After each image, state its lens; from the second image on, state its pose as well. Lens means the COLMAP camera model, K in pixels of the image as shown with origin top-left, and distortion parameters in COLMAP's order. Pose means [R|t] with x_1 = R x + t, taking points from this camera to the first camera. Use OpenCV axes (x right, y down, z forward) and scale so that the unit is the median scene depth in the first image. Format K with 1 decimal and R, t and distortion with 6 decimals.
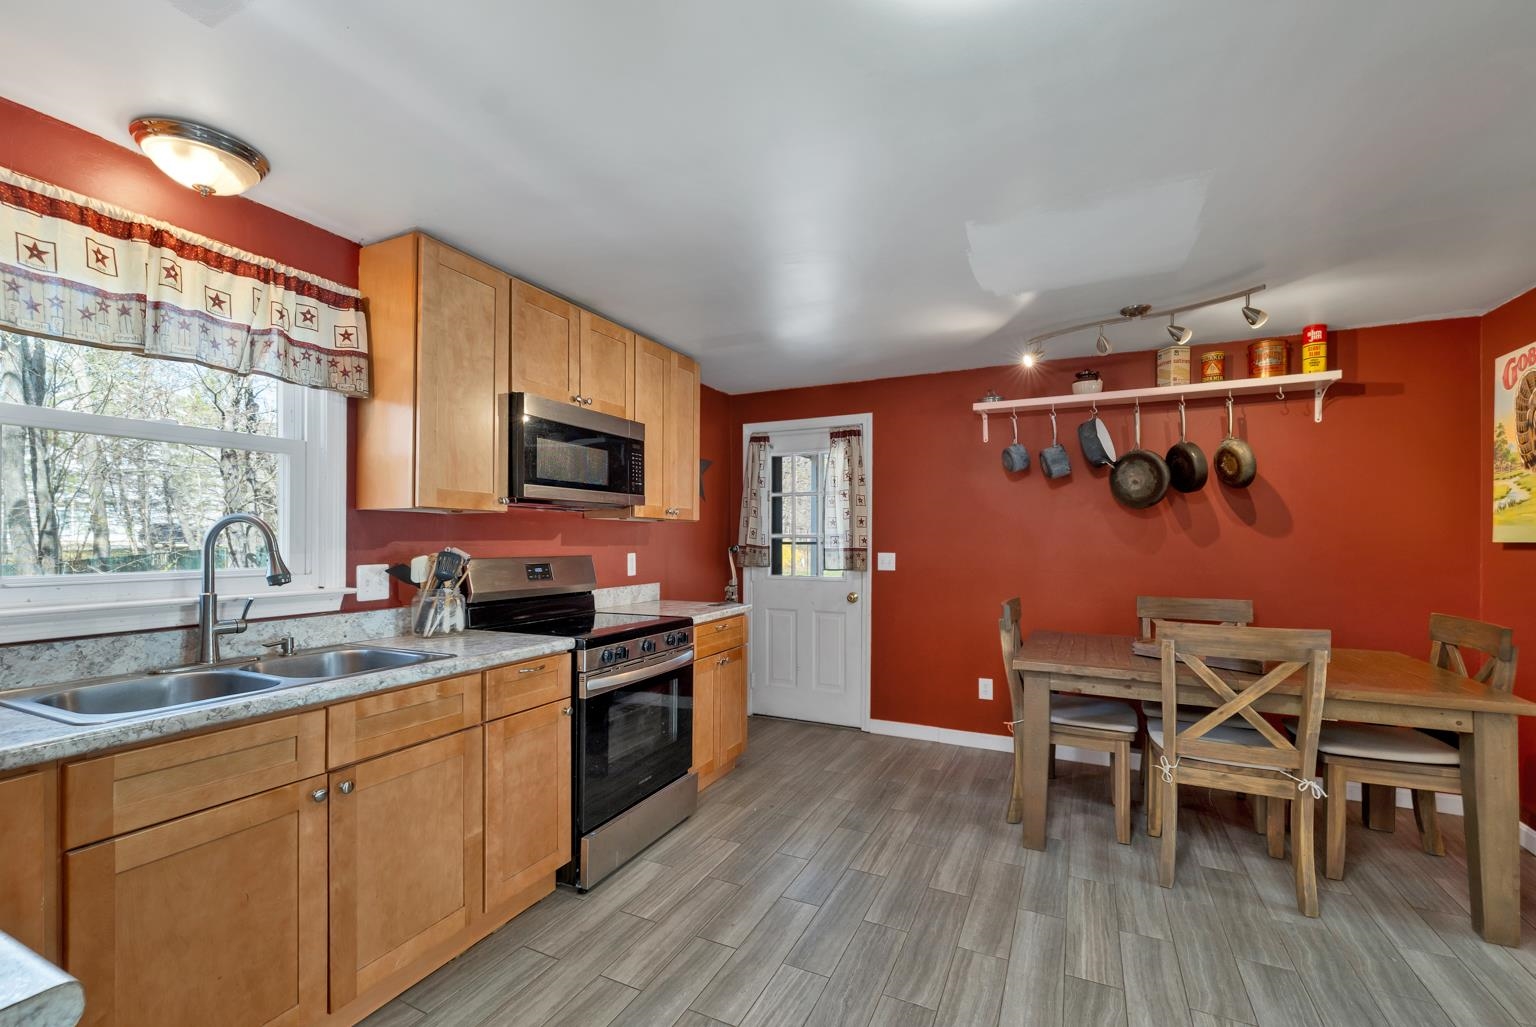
lens RADIAL K [[647.6, 0, 769.8], [0, 647.6, 539.4], [0, 0, 1]] dist [0.002213, 0.000149]
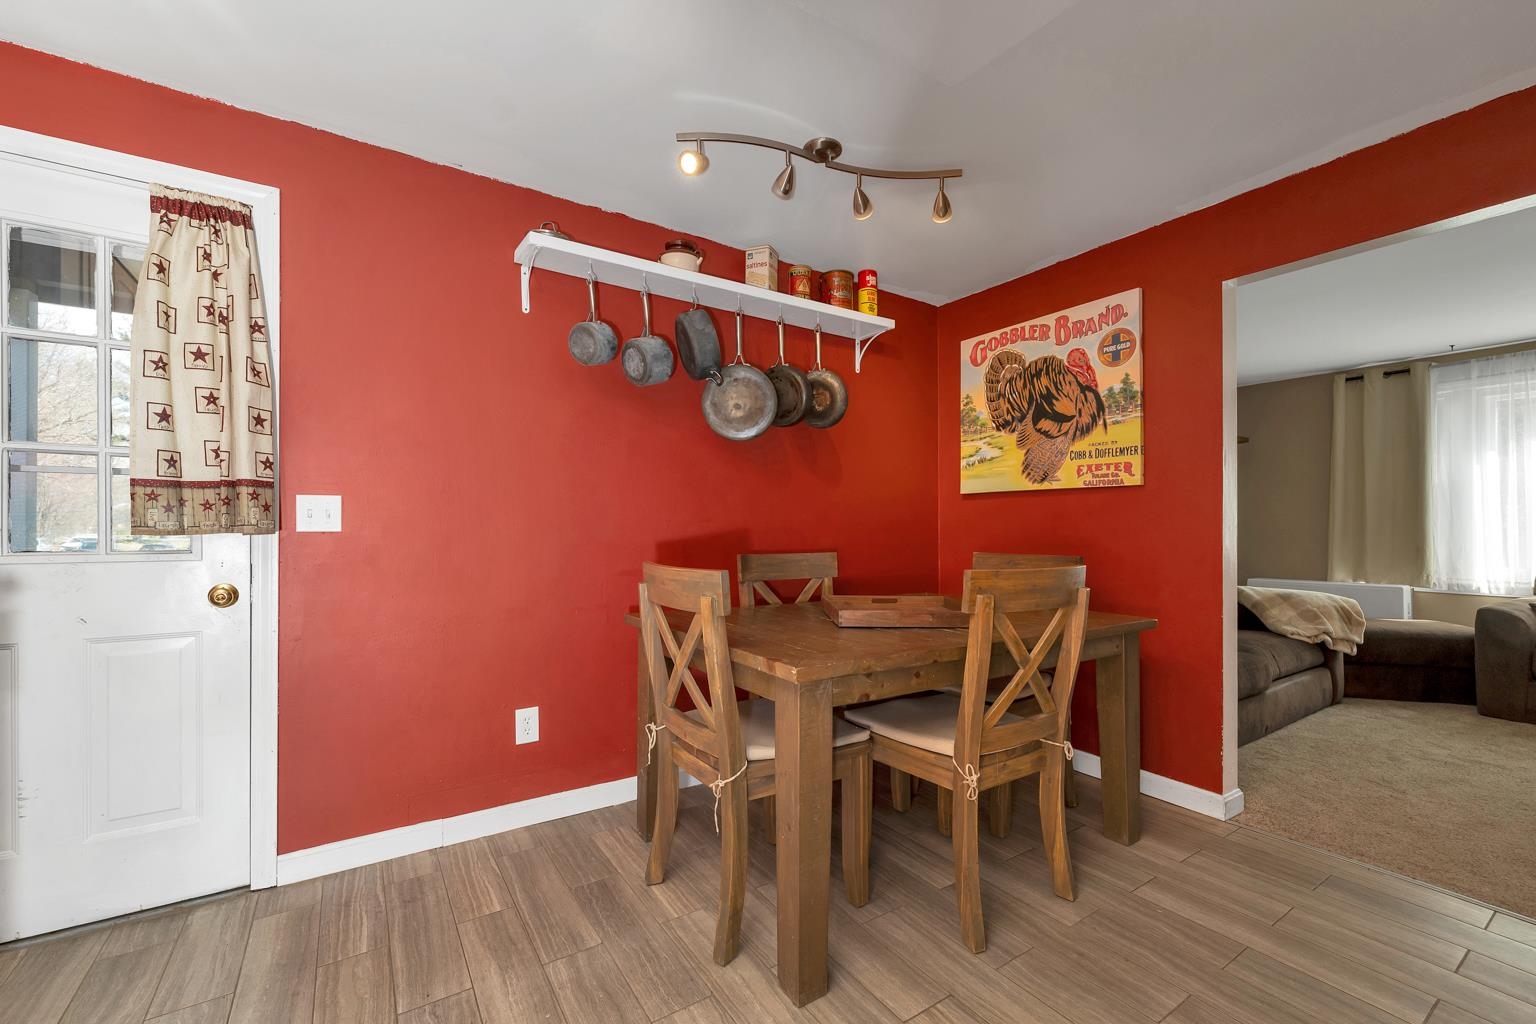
lens RADIAL K [[633.7, 0, 767.1], [0, 633.7, 528.8], [0, 0, 1]] dist [0.002048, -0.000046]
pose [[0.516899, -0.001435, 0.856045, -0.088344], [0.001525, 0.999999, 0.000756, 0.081233], [-0.856045, 0.000915, 0.516900, 0.841210]]
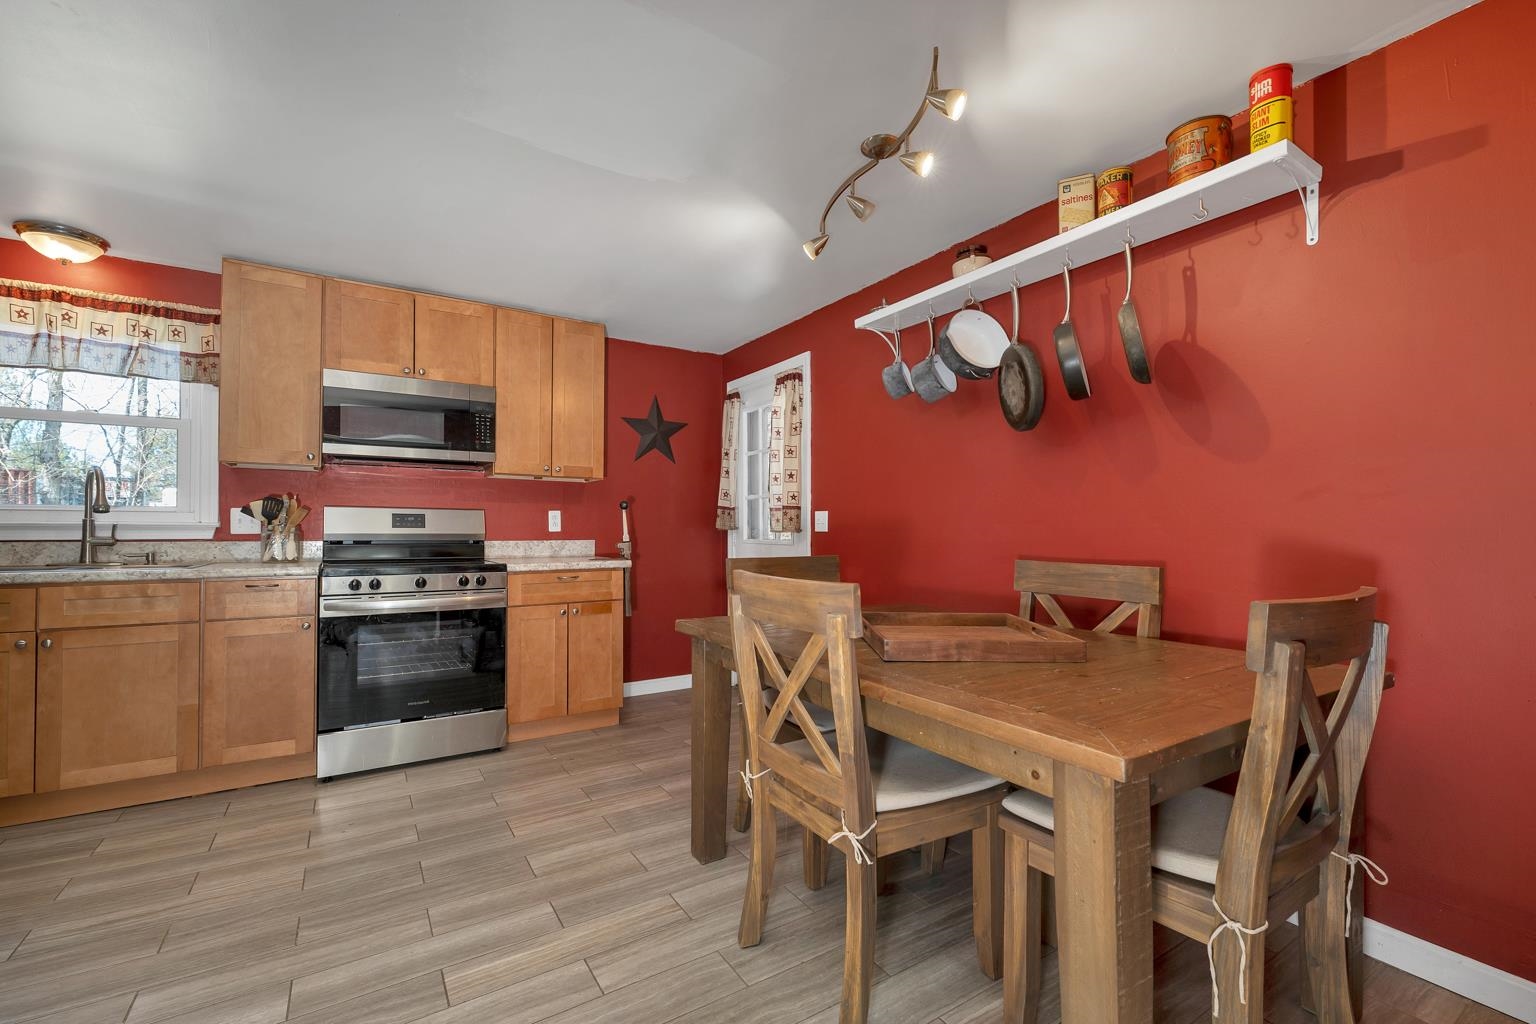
lens RADIAL K [[651.7, 0, 765.2], [0, 651.7, 524.2], [0, 0, 1]] dist [0.000126, -0.000087]
pose [[0.849298, -0.003436, -0.527902, 1.012663], [-0.001775, 0.999955, -0.009364, 0.081554], [0.527911, 0.008890, 0.849253, 0.401528]]
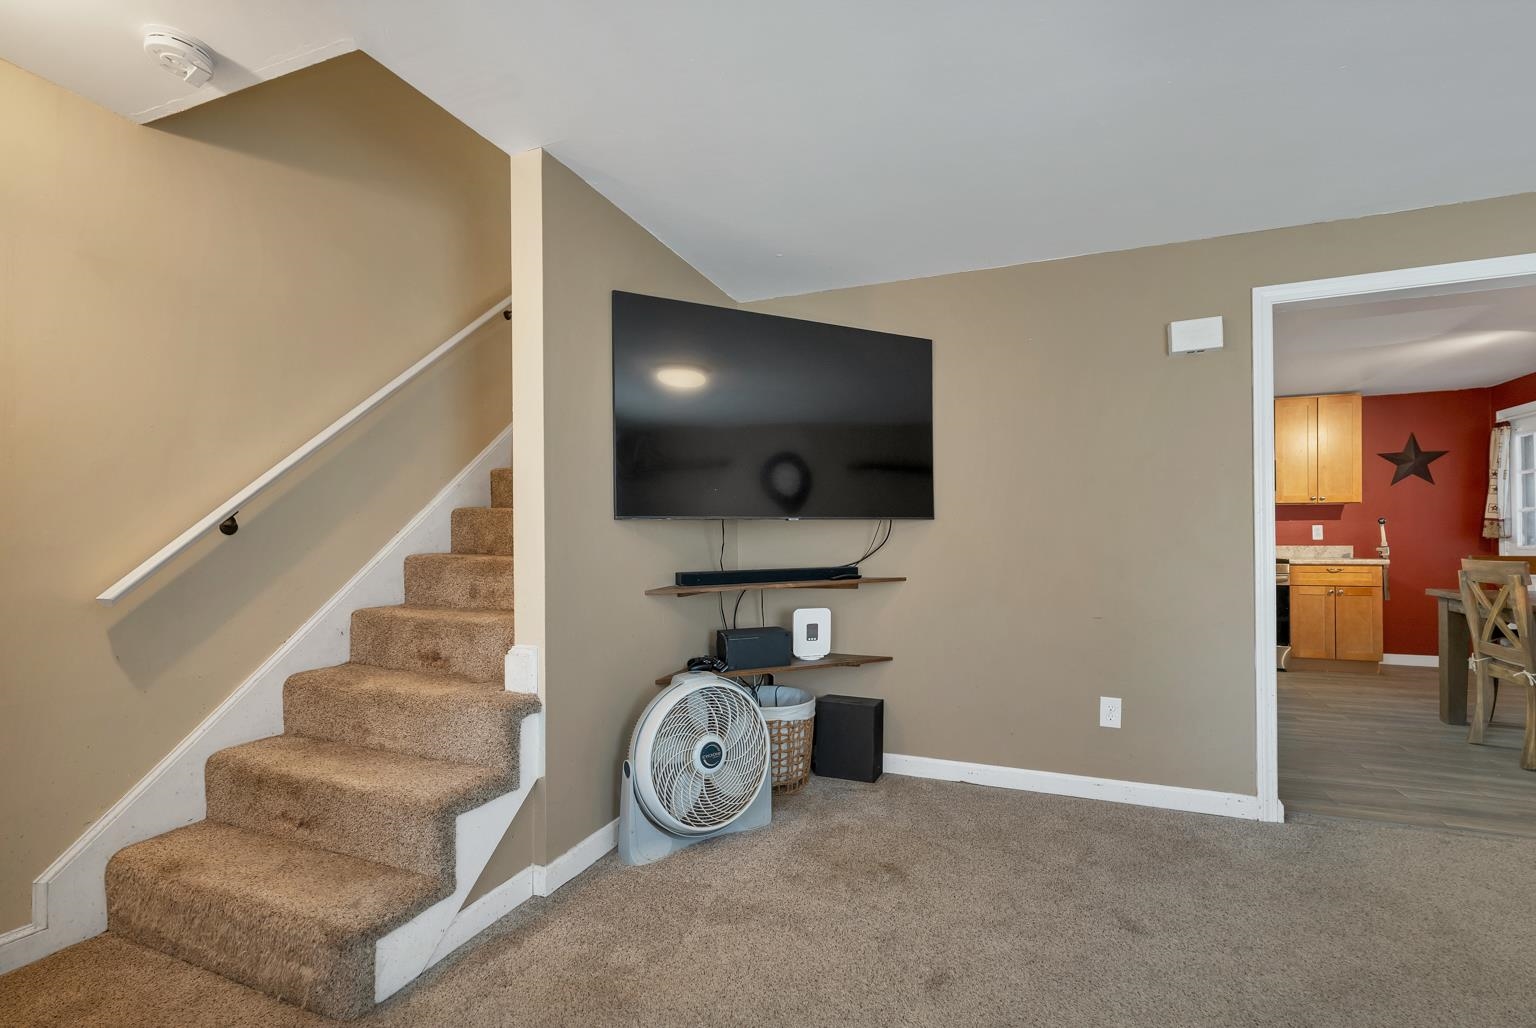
lens RADIAL K [[657.7, 0, 773.5], [0, 657.7, 534.8], [0, 0, 1]] dist [-0.000787, -0.000092]
pose [[0.069209, -0.005485, -0.997587, 1.969837], [0.002670, 0.999982, -0.005313, 0.075683], [0.997599, -0.002296, 0.069222, -0.651789]]
